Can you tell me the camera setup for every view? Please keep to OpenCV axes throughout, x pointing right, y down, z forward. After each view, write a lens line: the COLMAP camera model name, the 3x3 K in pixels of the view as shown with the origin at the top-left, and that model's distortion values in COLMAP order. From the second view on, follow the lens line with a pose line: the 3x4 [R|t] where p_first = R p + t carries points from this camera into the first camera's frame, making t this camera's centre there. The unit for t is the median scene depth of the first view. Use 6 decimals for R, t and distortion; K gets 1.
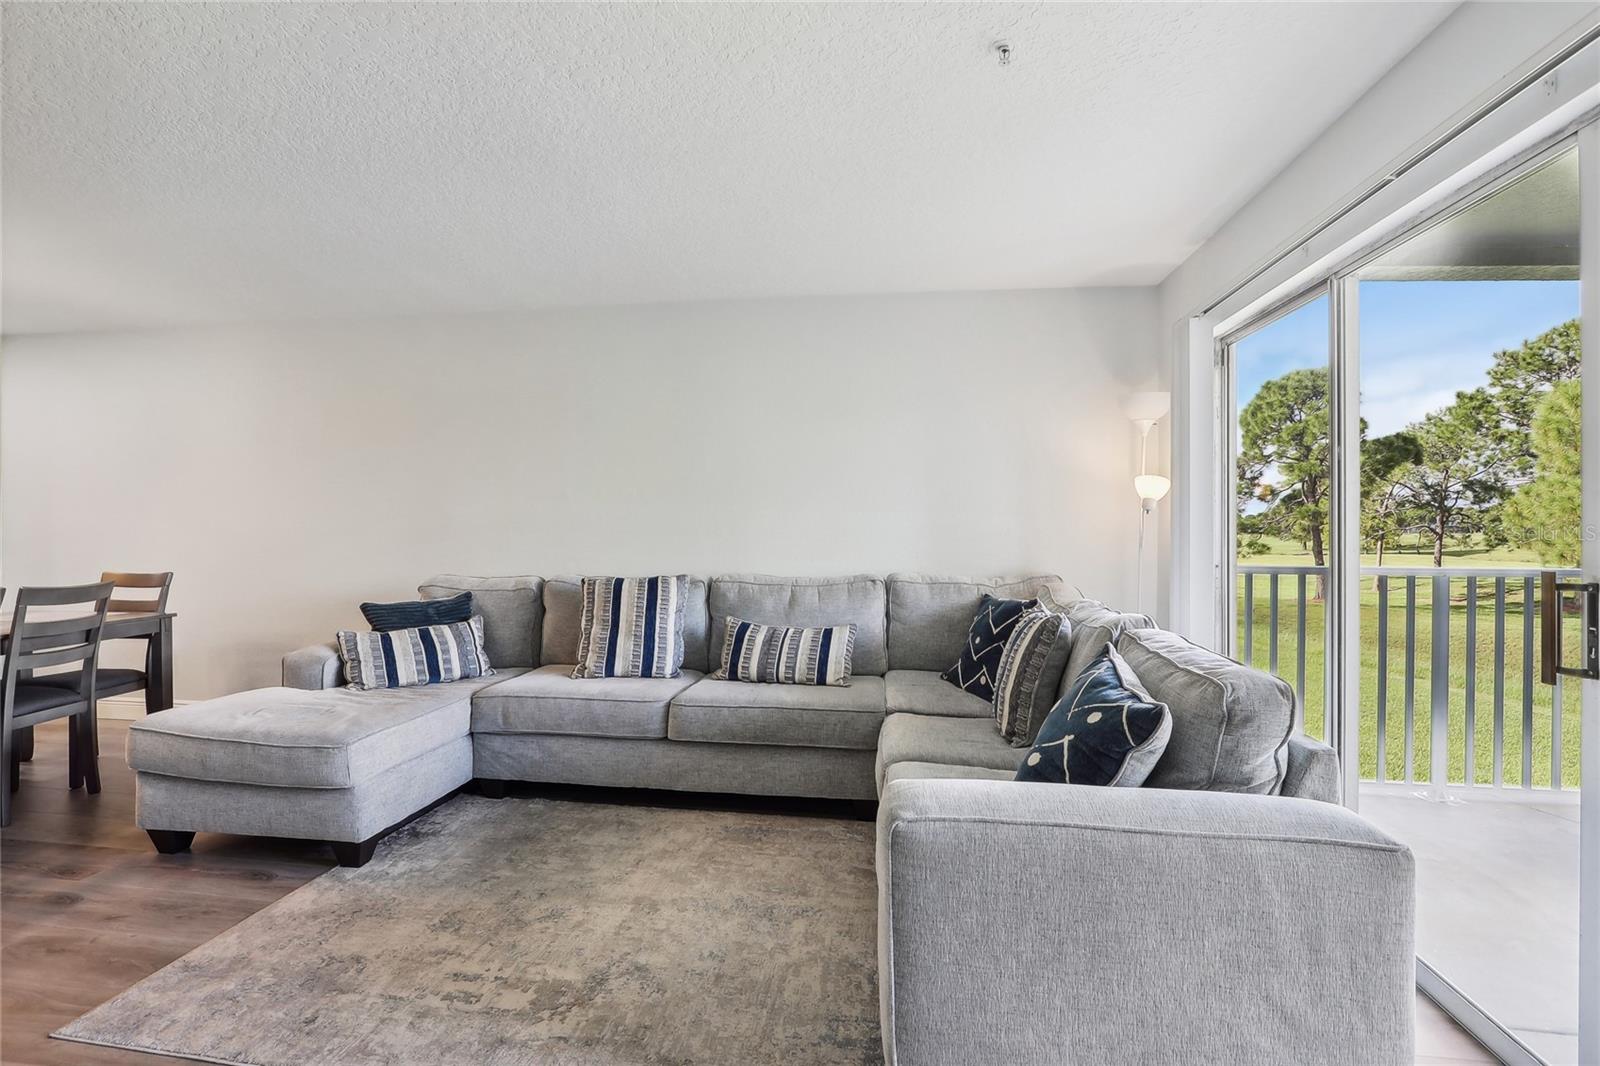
lens RADIAL K [[757.3, 0, 798.2], [0, 757.3, 524.1], [0, 0, 1]] dist [-0.021021, 0.002325]
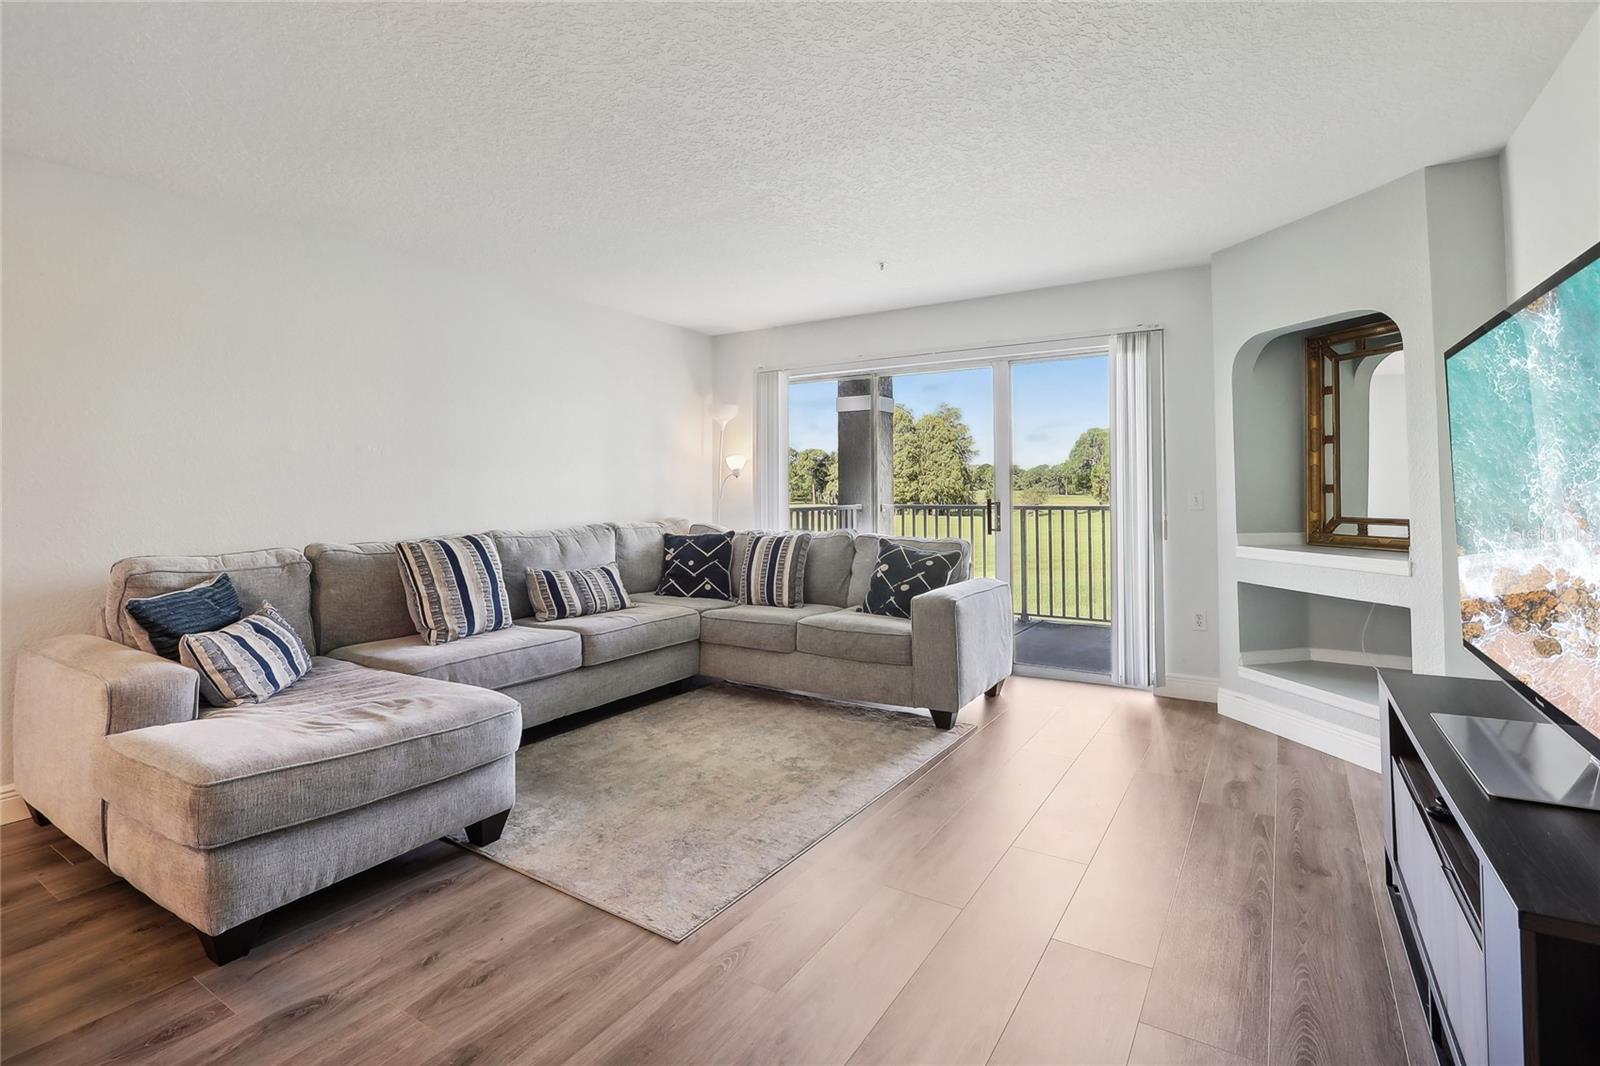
lens RADIAL K [[757.3, 0, 795.4], [0, 757.3, 471.3], [0, 0, 1]] dist [-0.021021, 0.002325]
pose [[0.420435, 0.014904, 0.907200, -1.154033], [0.001929, 0.999848, -0.017320, 0.000123], [-0.907321, 0.009032, 0.420342, 0.207888]]
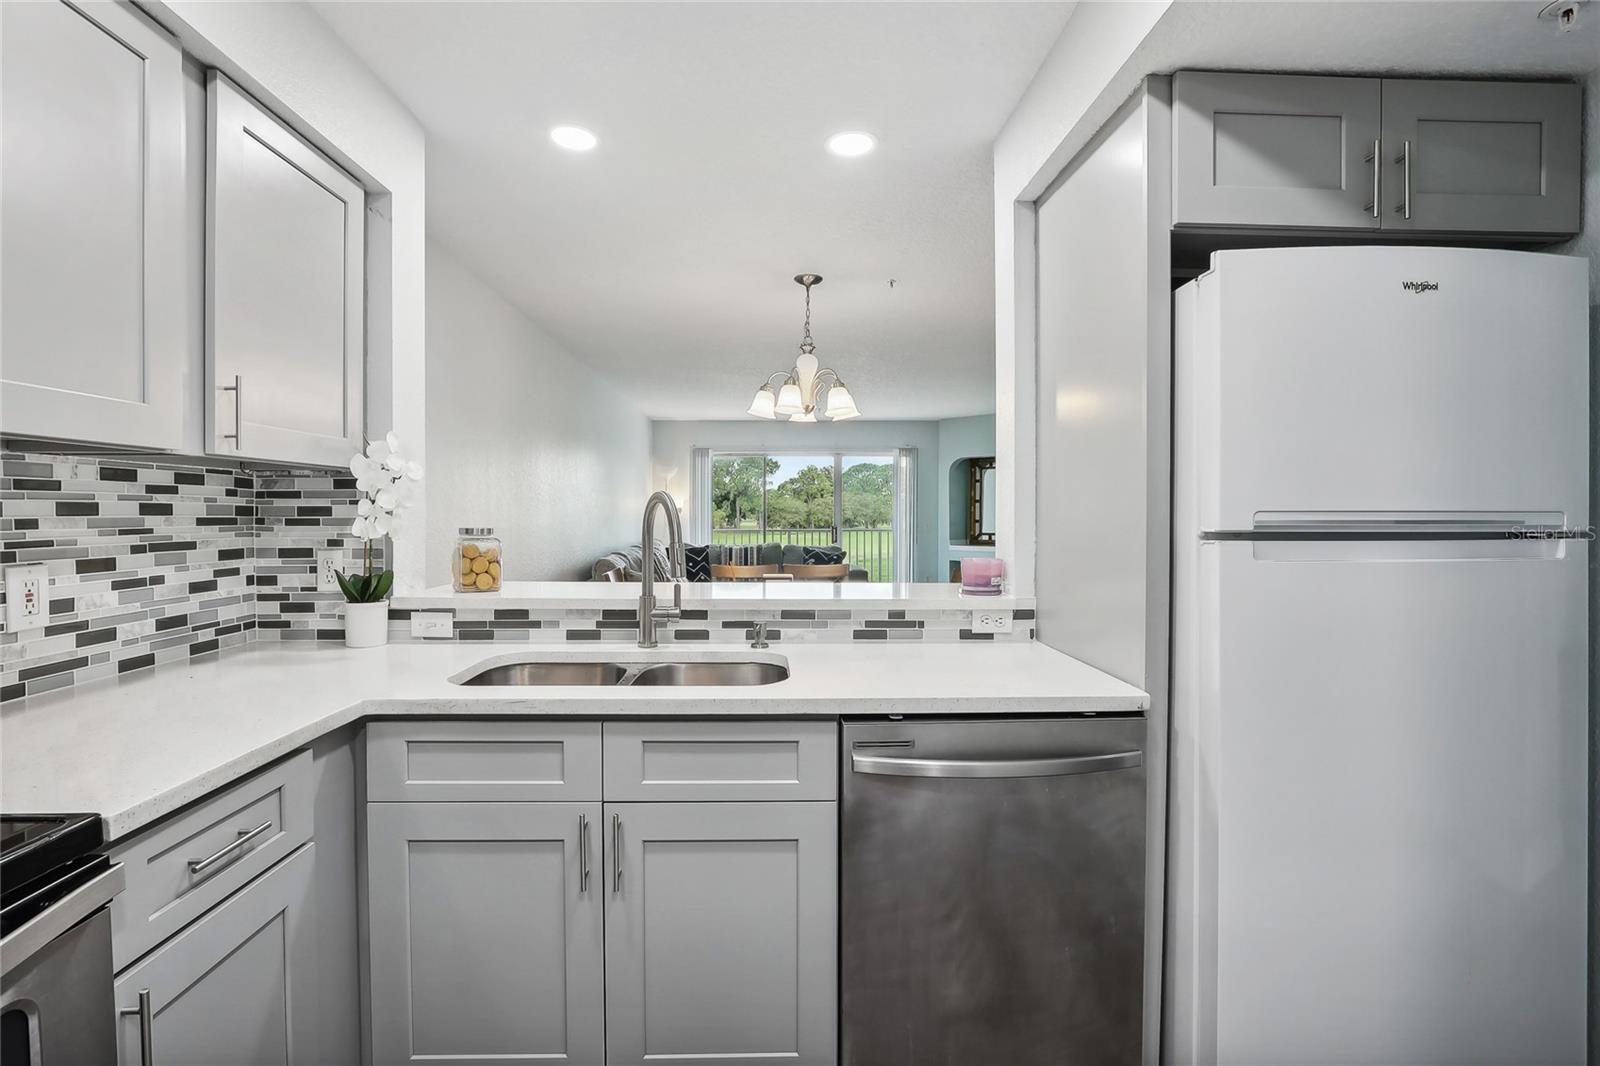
lens RADIAL K [[757.3, 0, 788.7], [0, 757.3, 528.9], [0, 0, 1]] dist [-0.021021, 0.002325]
pose [[-0.175300, -0.025137, 0.984194, -2.592154], [-0.006147, 0.999682, 0.024438, -0.031271], [-0.984496, -0.001766, -0.175399, 1.251532]]
